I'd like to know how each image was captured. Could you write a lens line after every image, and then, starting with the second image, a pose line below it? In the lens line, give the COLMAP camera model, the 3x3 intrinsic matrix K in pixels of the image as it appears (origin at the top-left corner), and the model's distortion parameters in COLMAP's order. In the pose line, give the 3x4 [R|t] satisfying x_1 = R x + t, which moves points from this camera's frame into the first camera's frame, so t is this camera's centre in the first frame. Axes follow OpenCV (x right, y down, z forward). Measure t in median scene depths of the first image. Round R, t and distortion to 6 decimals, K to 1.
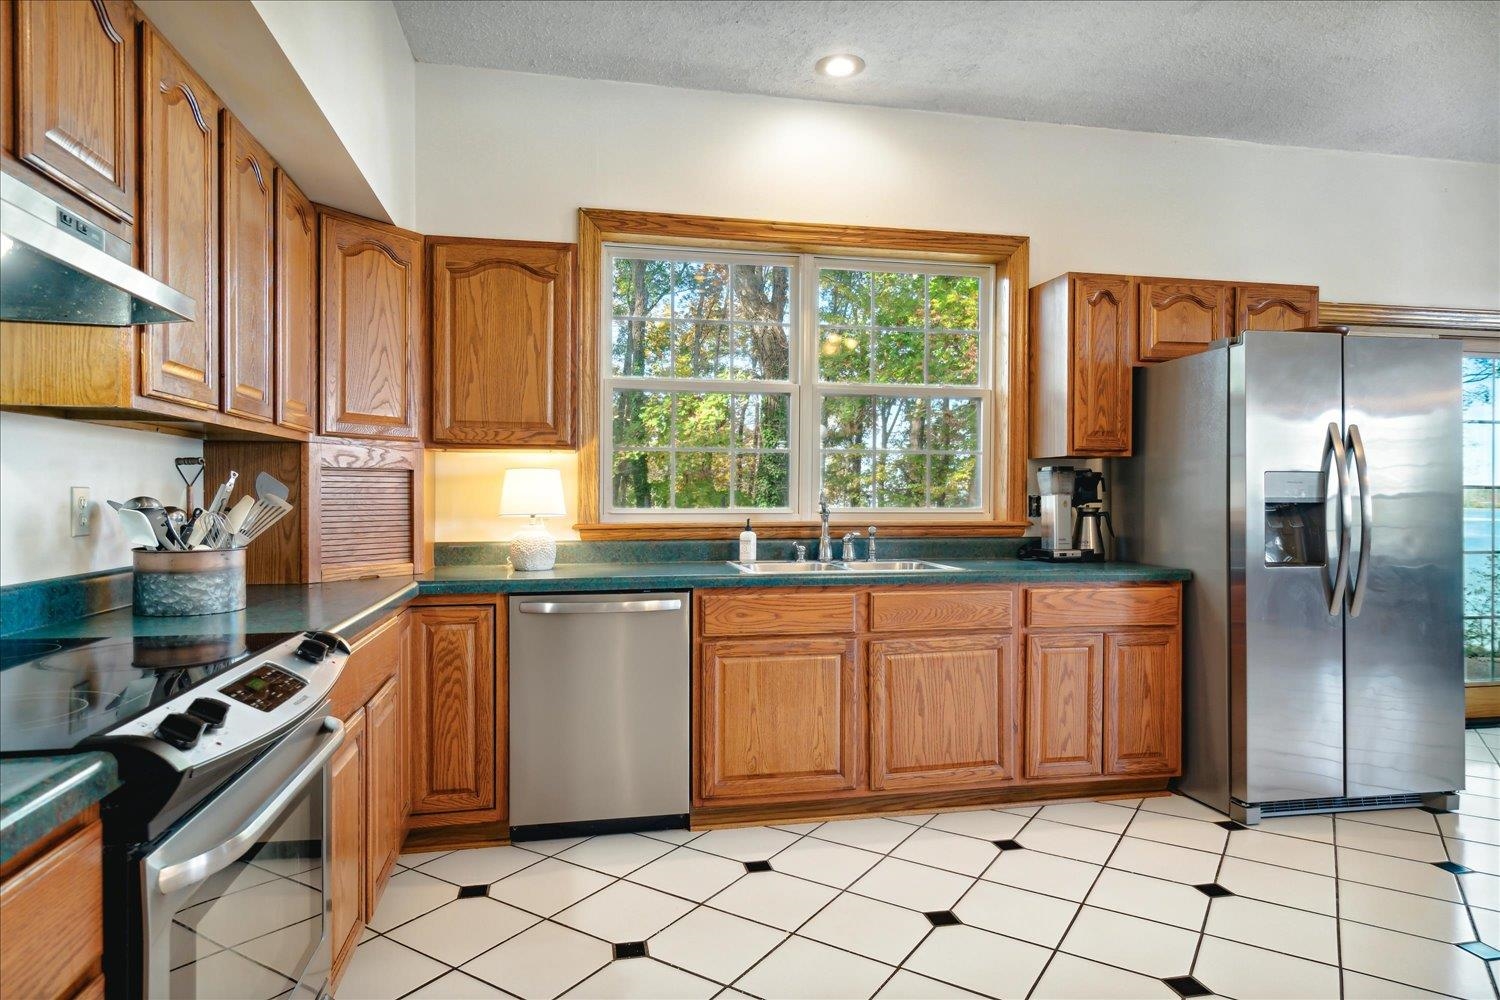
lens RADIAL K [[872.4, 0, 750.0], [0, 872.4, 500.0], [0, 0, 1]] dist [0.003045, 0.000464]
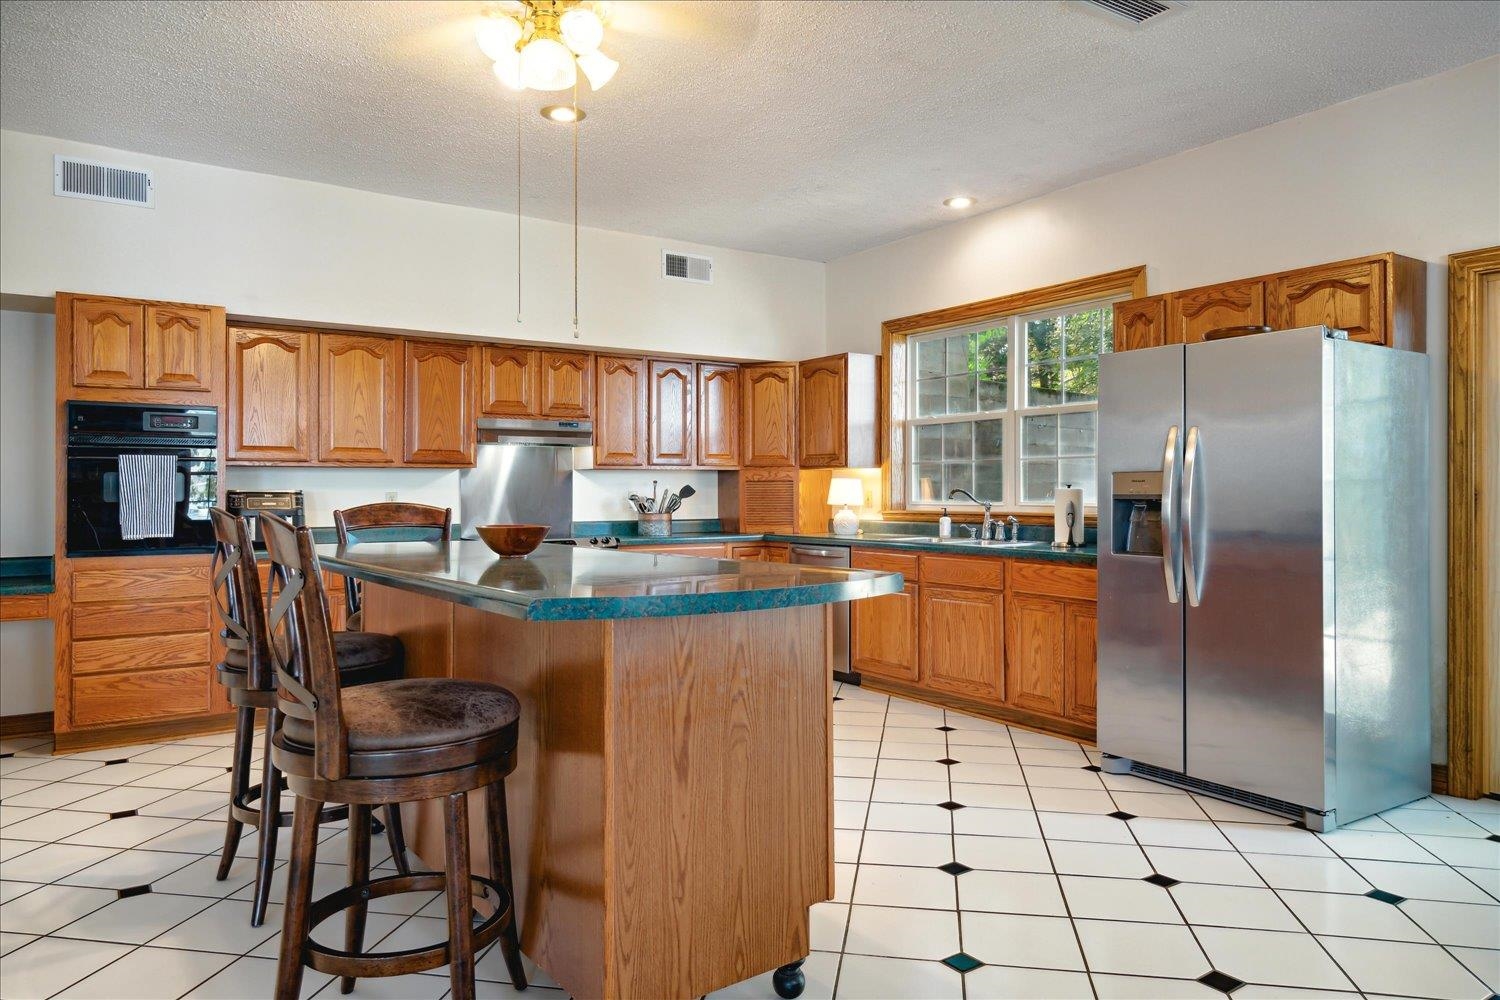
lens RADIAL K [[872.4, 0, 750.0], [0, 872.4, 500.0], [0, 0, 1]] dist [0.003045, 0.000464]
pose [[0.427314, 0.004907, -0.904090, 1.216359], [-0.002388, 0.999988, 0.004298, 0.000779], [0.904100, 0.000323, 0.427320, 0.053352]]
